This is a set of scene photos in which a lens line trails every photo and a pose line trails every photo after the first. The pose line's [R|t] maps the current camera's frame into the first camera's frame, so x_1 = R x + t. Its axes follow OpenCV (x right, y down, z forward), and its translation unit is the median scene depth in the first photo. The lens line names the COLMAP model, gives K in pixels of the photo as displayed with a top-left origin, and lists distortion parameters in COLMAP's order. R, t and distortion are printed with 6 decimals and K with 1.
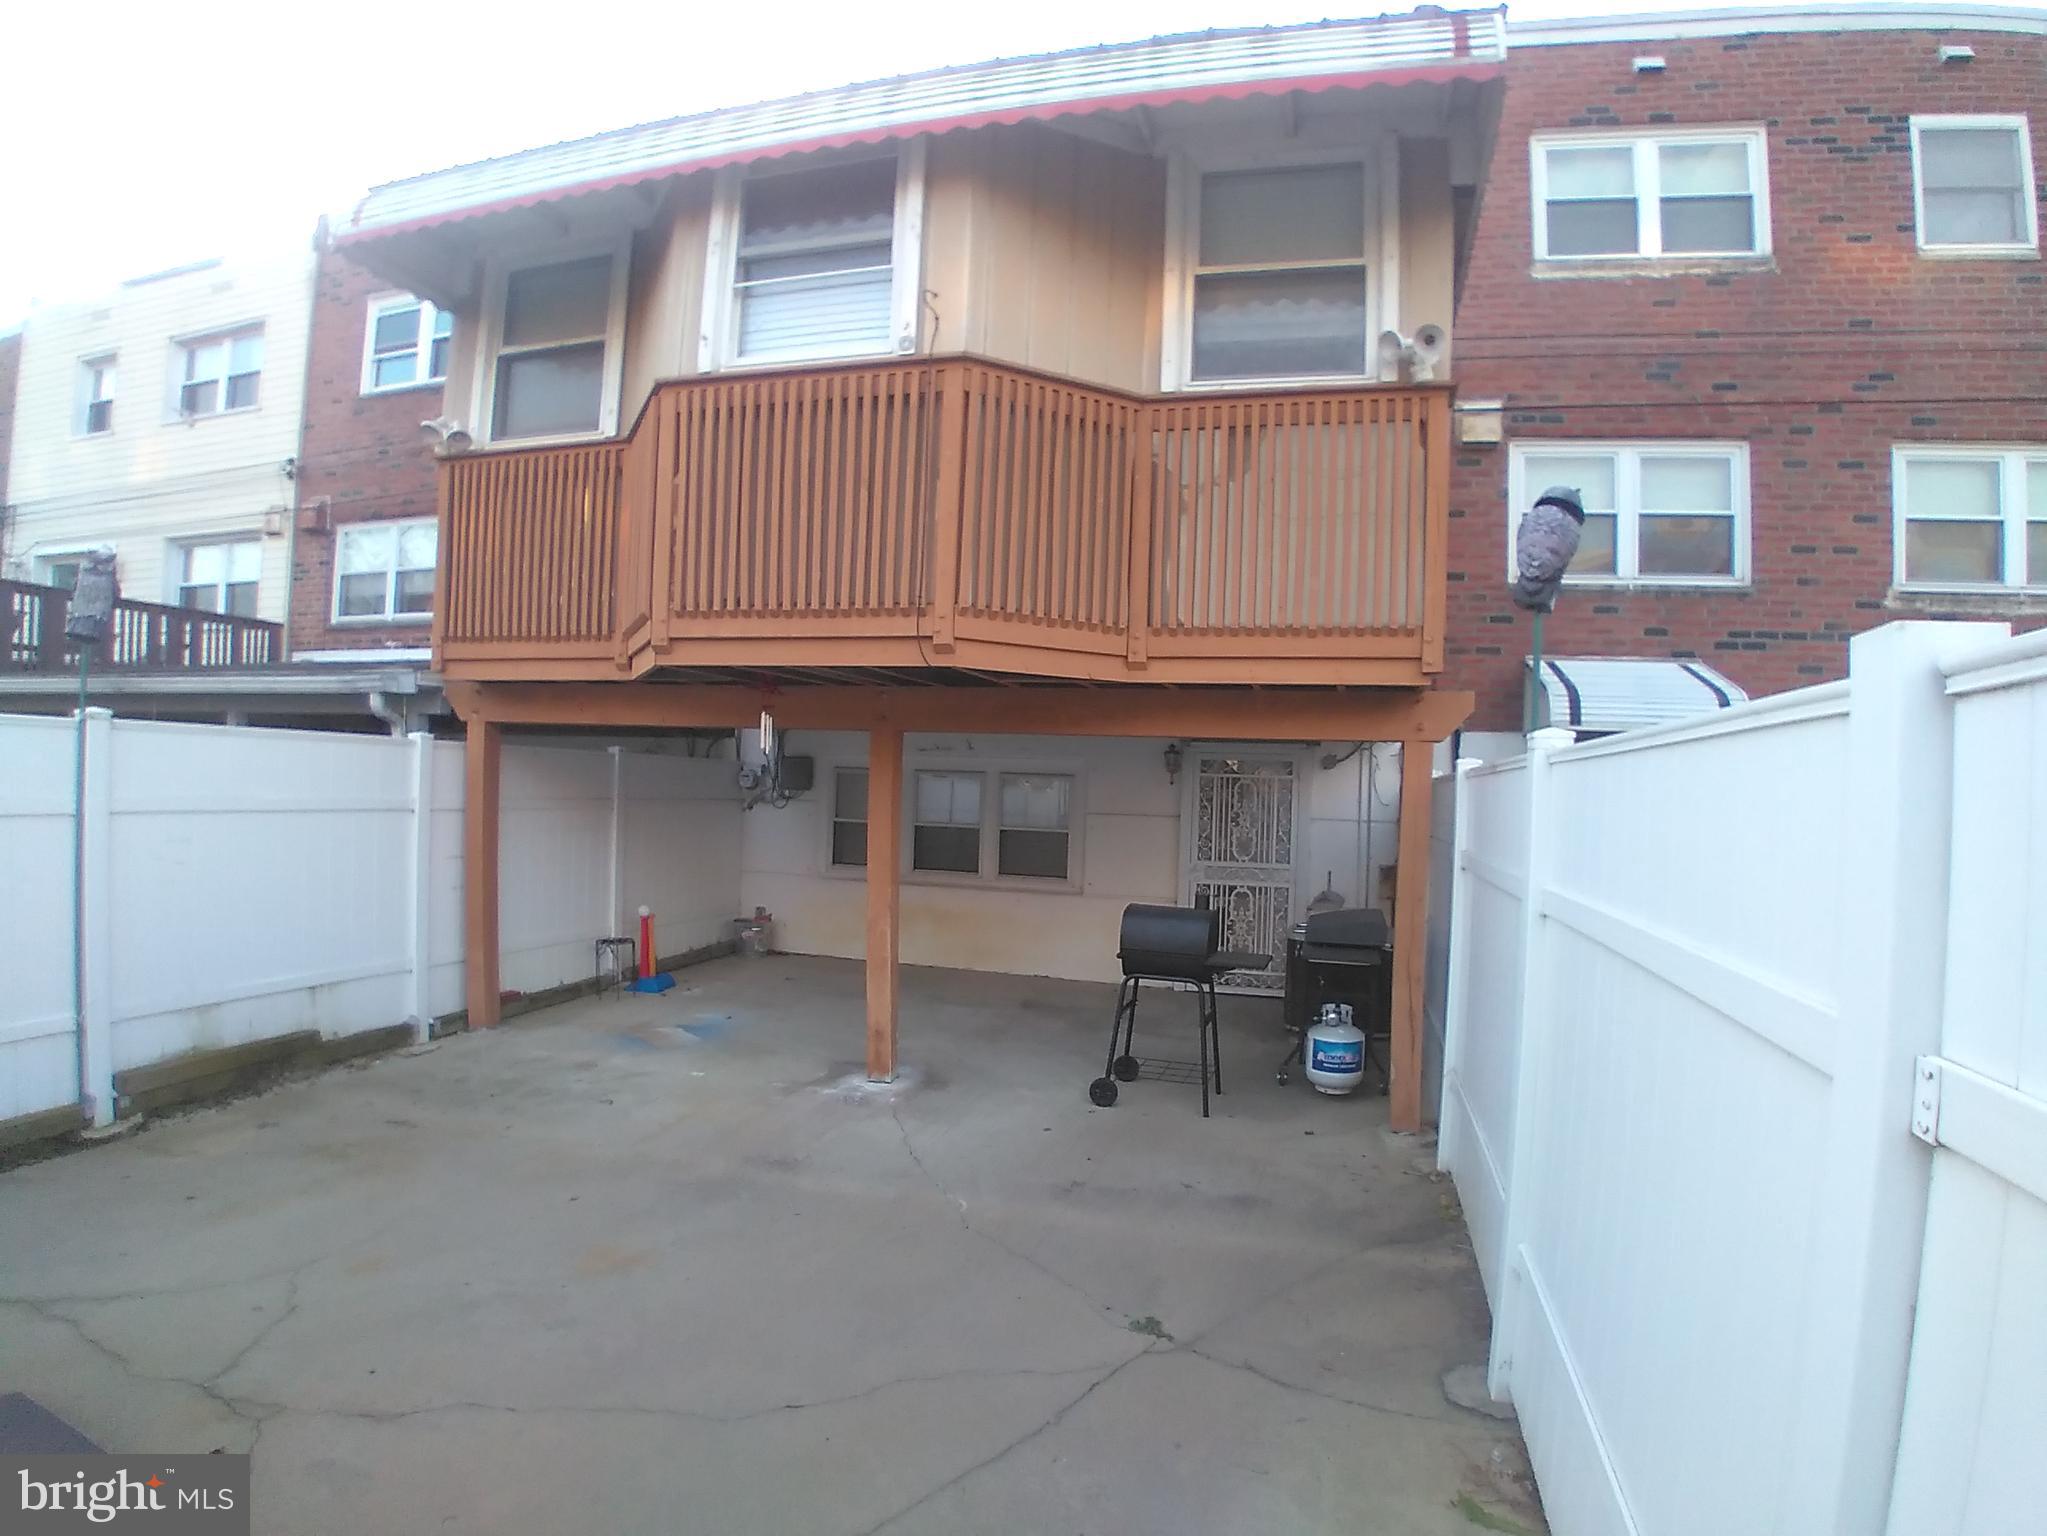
lens RADIAL K [[1032.6, 0, 1057.0], [0, 1032.6, 796.5], [0, 0, 1]] dist [-0.135431, 0.029820]
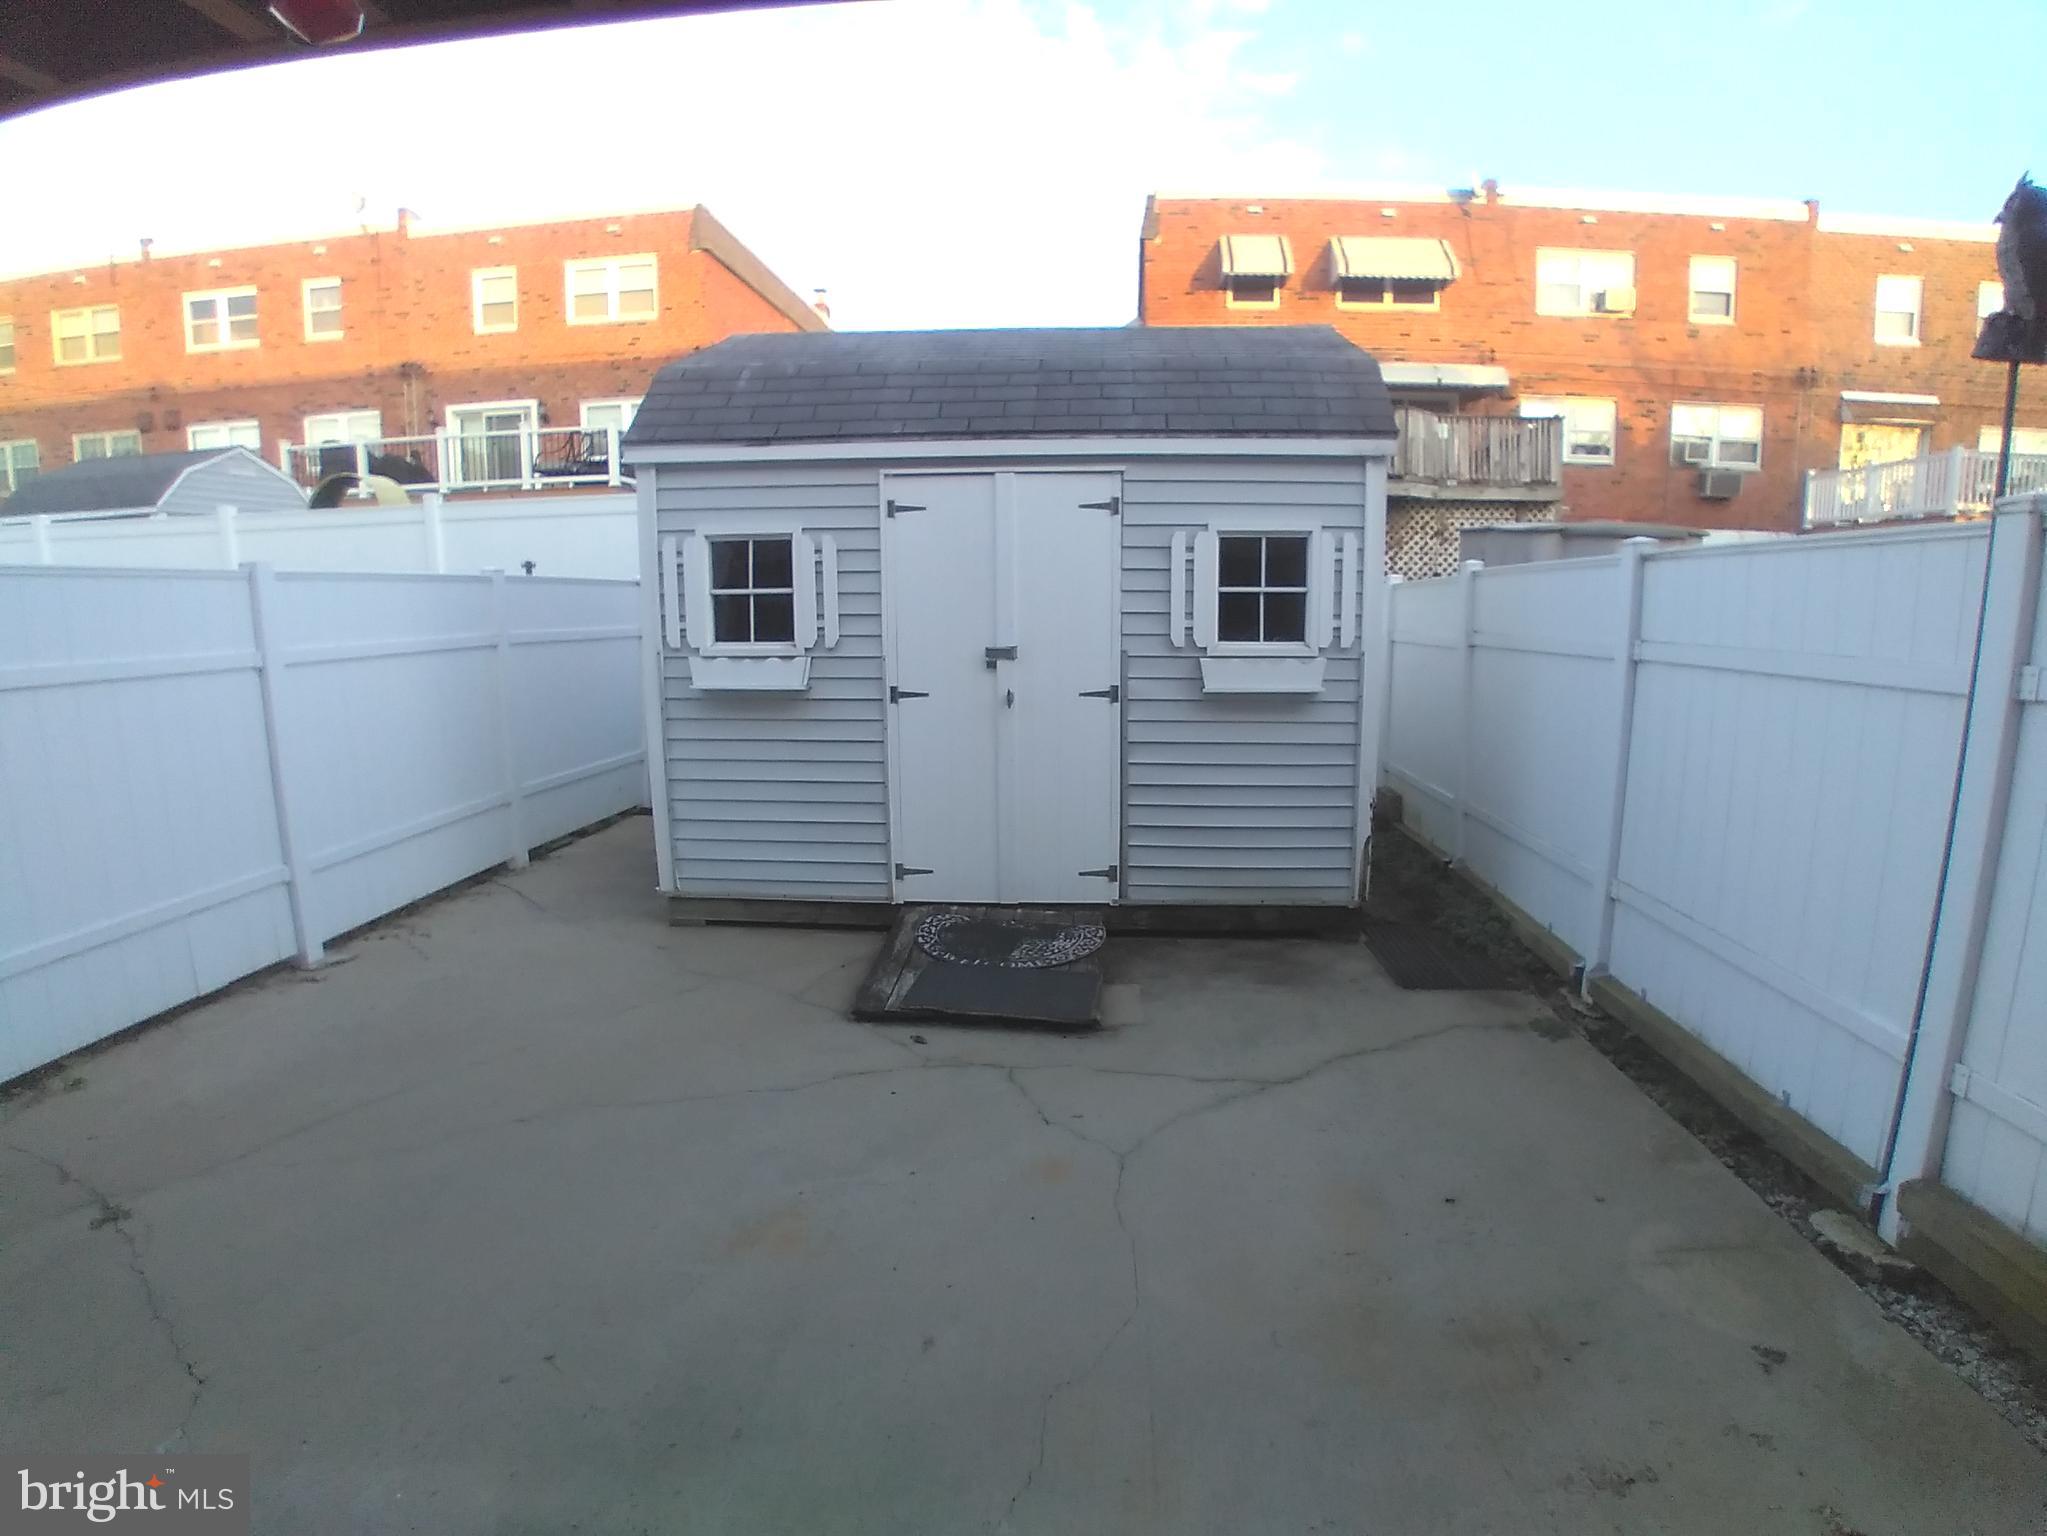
lens RADIAL K [[1032.6, 0, 1057.0], [0, 1032.6, 796.5], [0, 0, 1]] dist [-0.135431, 0.029820]
pose [[-0.977552, 0.004134, -0.210655, -0.355100], [-0.034978, 0.982750, 0.181603, -0.002544], [0.207772, 0.184895, -0.960544, 1.202783]]
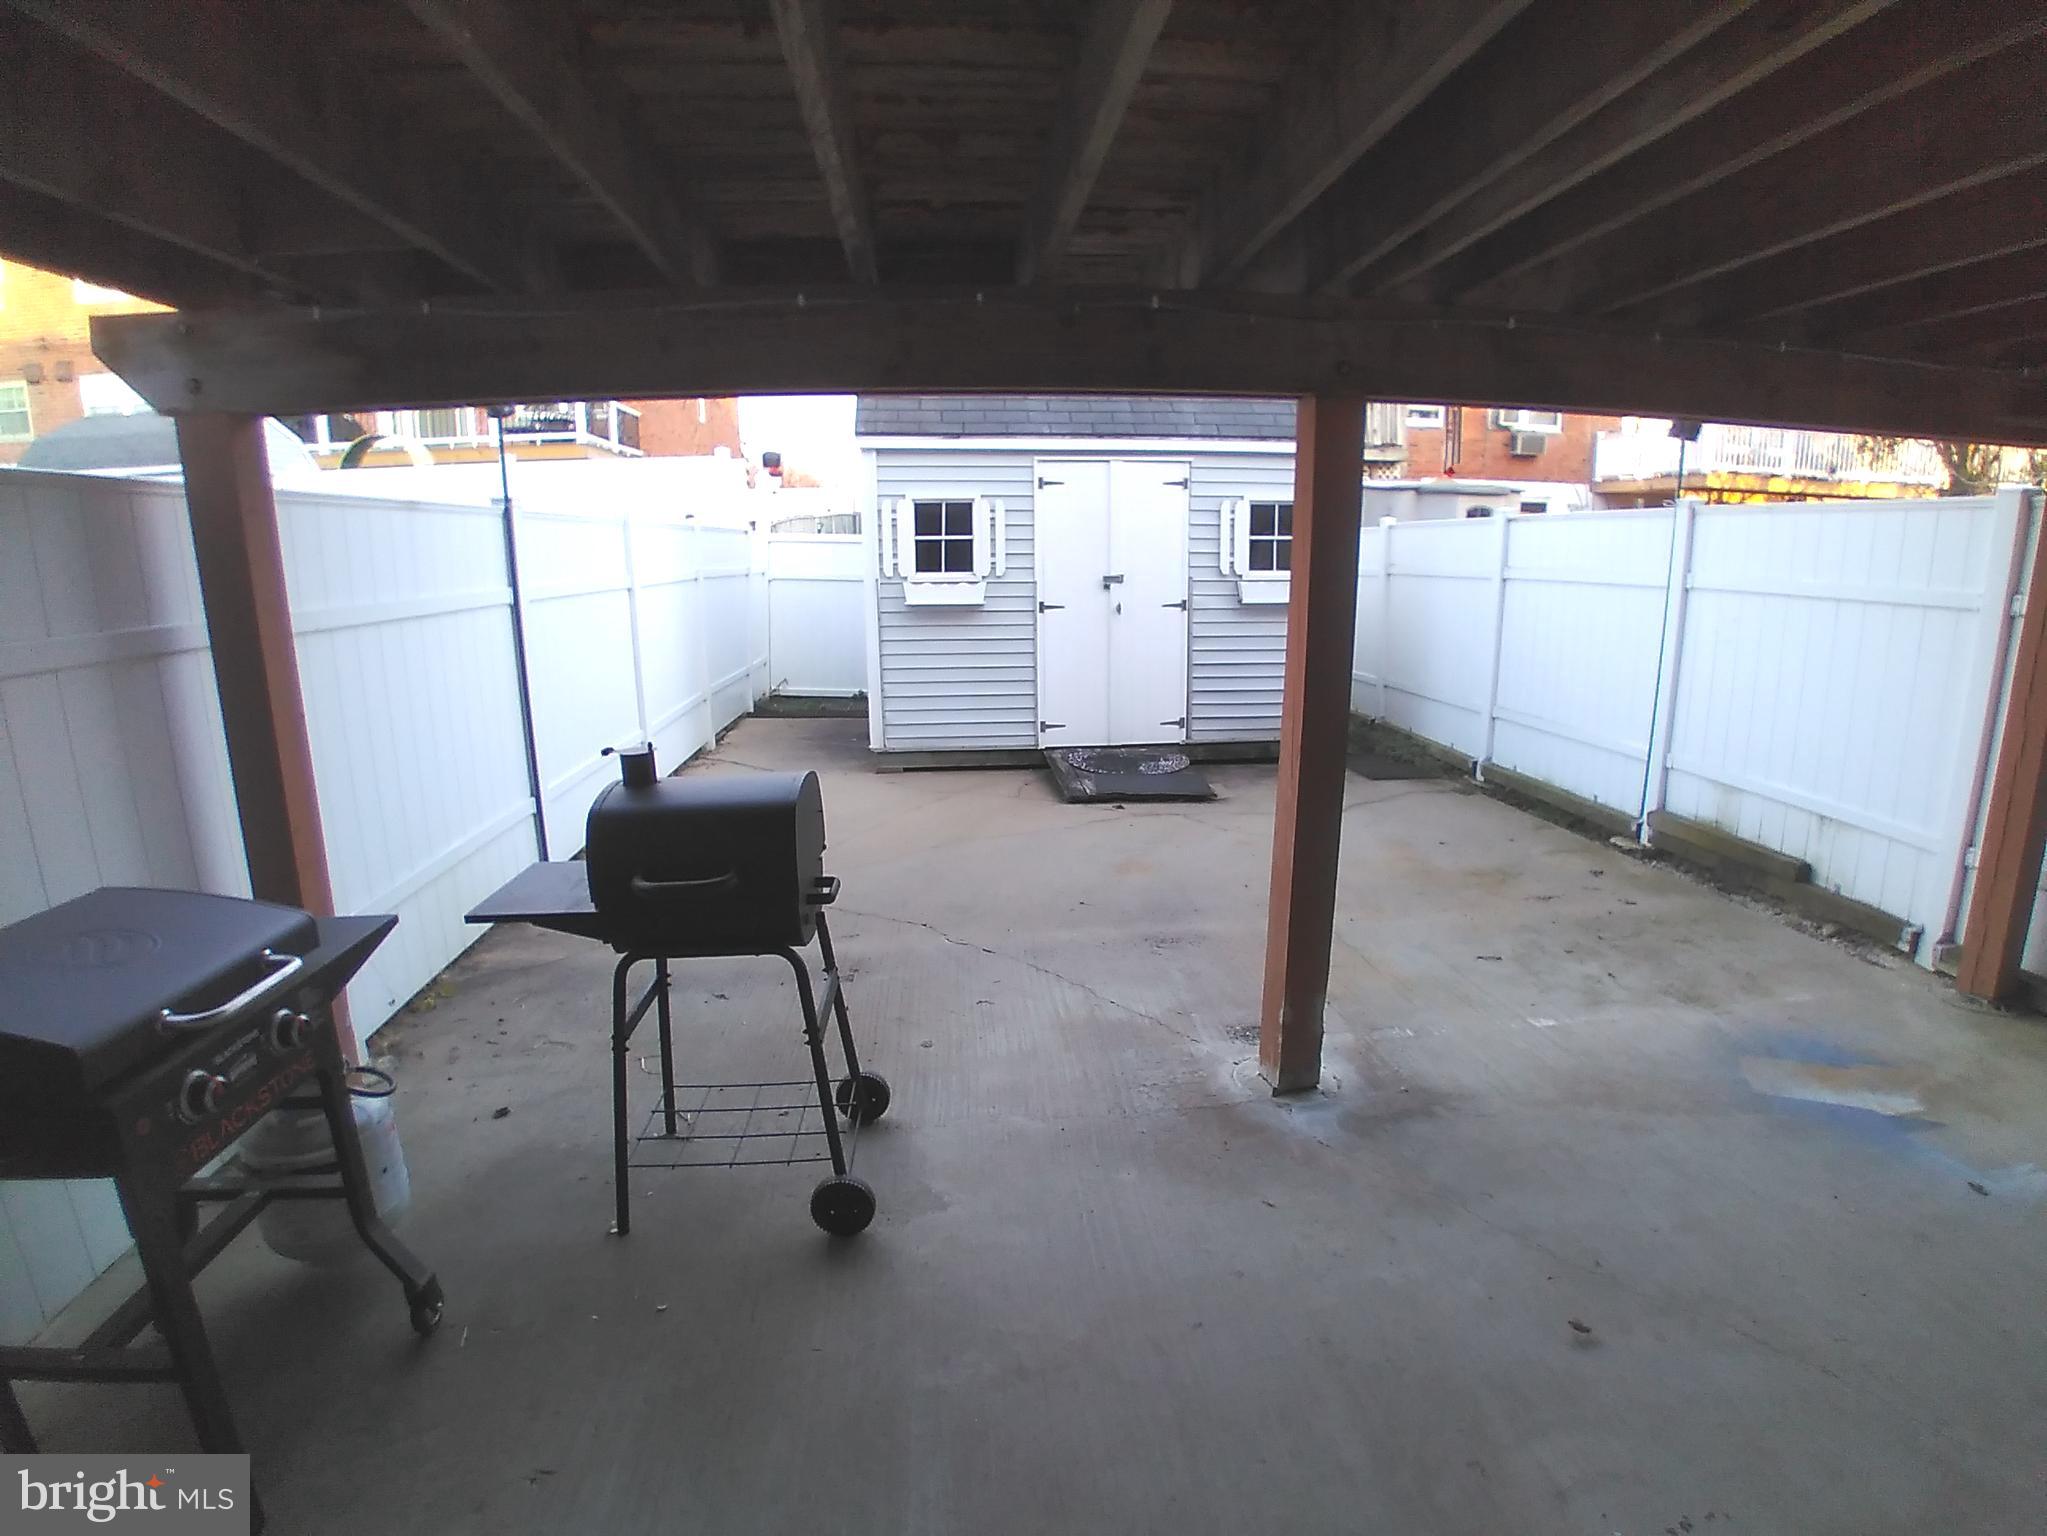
lens RADIAL K [[1032.6, 0, 1057.0], [0, 1032.6, 796.5], [0, 0, 1]] dist [-0.135431, 0.029820]
pose [[-0.928972, 0.056995, -0.365737, 0.150370], [-0.029433, 0.973572, 0.226476, 0.016295], [0.368979, 0.221155, -0.902743, 1.632595]]
